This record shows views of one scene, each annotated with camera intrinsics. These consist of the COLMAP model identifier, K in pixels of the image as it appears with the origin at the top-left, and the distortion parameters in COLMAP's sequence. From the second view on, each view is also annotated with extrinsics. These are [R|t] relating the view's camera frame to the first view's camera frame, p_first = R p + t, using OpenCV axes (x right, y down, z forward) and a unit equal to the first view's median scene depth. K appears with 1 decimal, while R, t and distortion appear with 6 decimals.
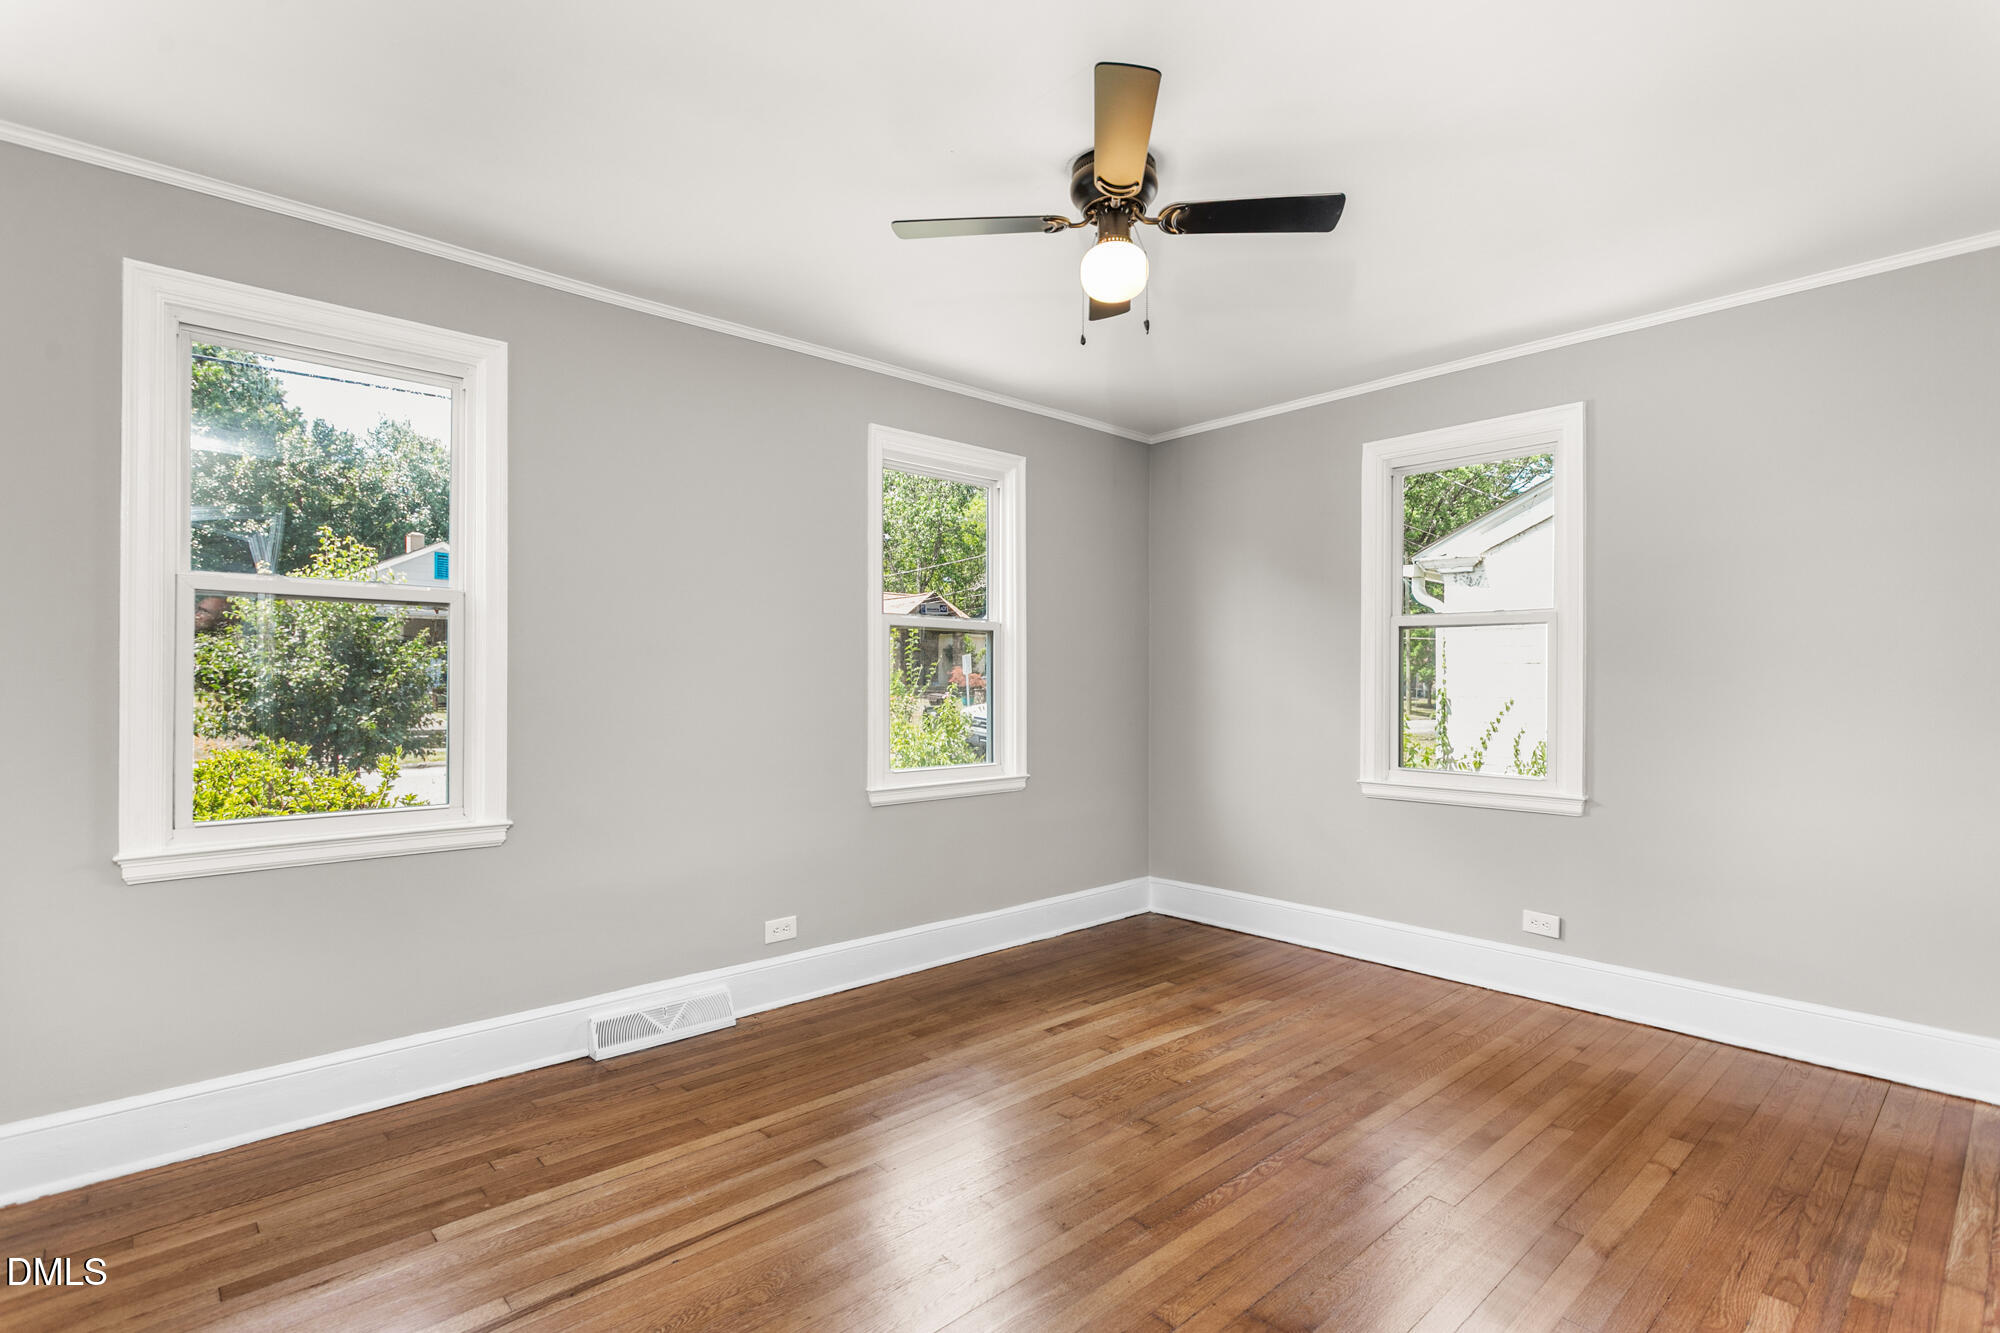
lens RADIAL K [[966.8, 0, 1004.8], [0, 966.8, 677.1], [0, 0, 1]] dist [0.000749, 0.000012]
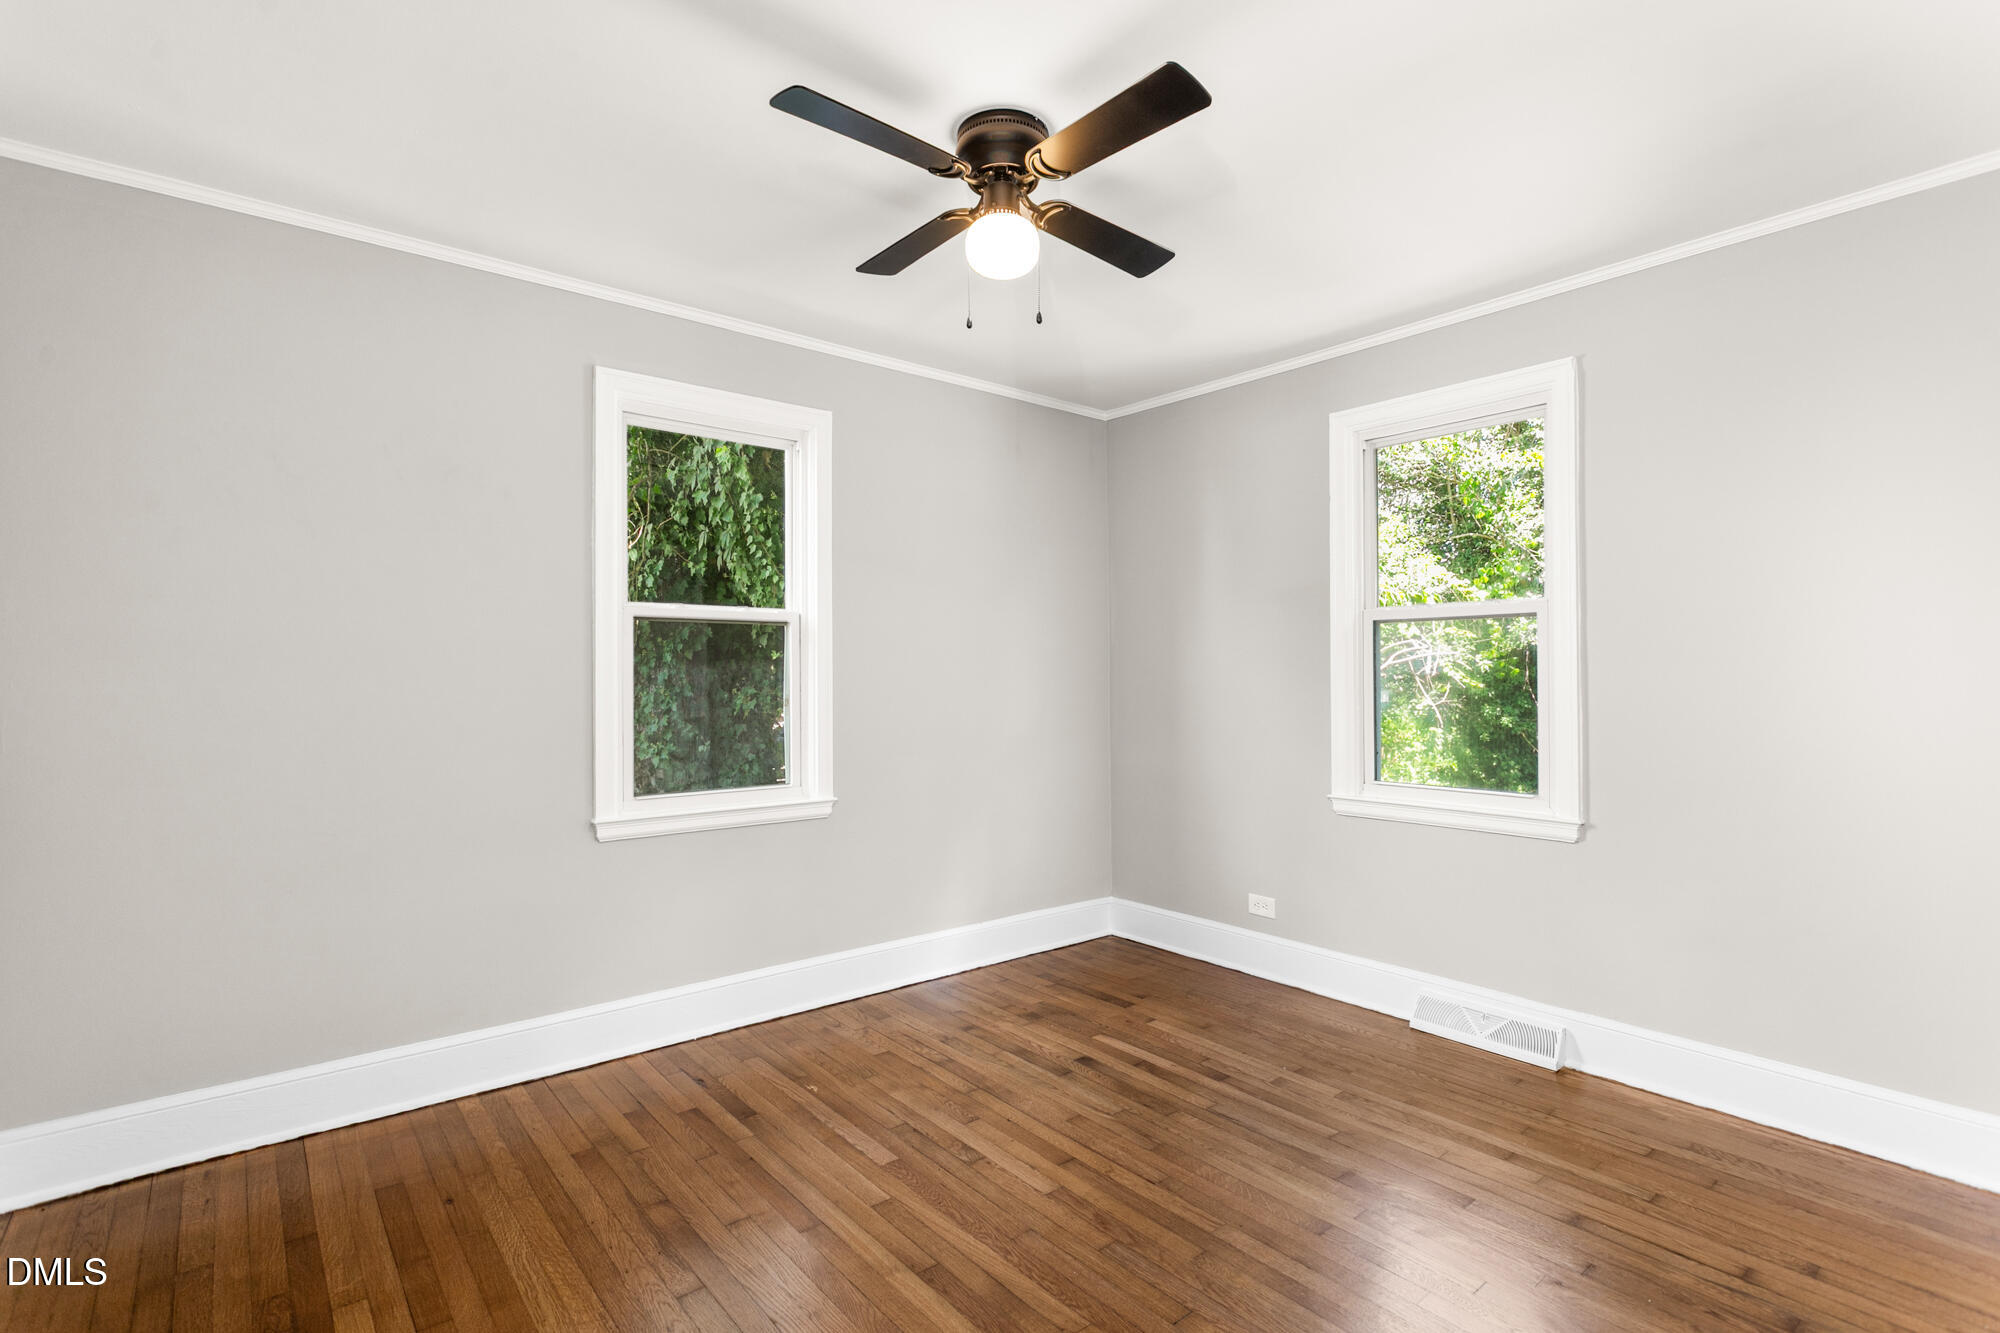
lens RADIAL K [[964.0, 0, 1000.0], [0, 964.0, 666.5], [0, 0, 1]] dist [-0.001162, 0.000099]
pose [[0.998593, -0.000251, -0.053022, 0.116132], [-0.000347, 0.999937, -0.011263, -0.000768], [0.053021, 0.011266, 0.998530, 0.108332]]
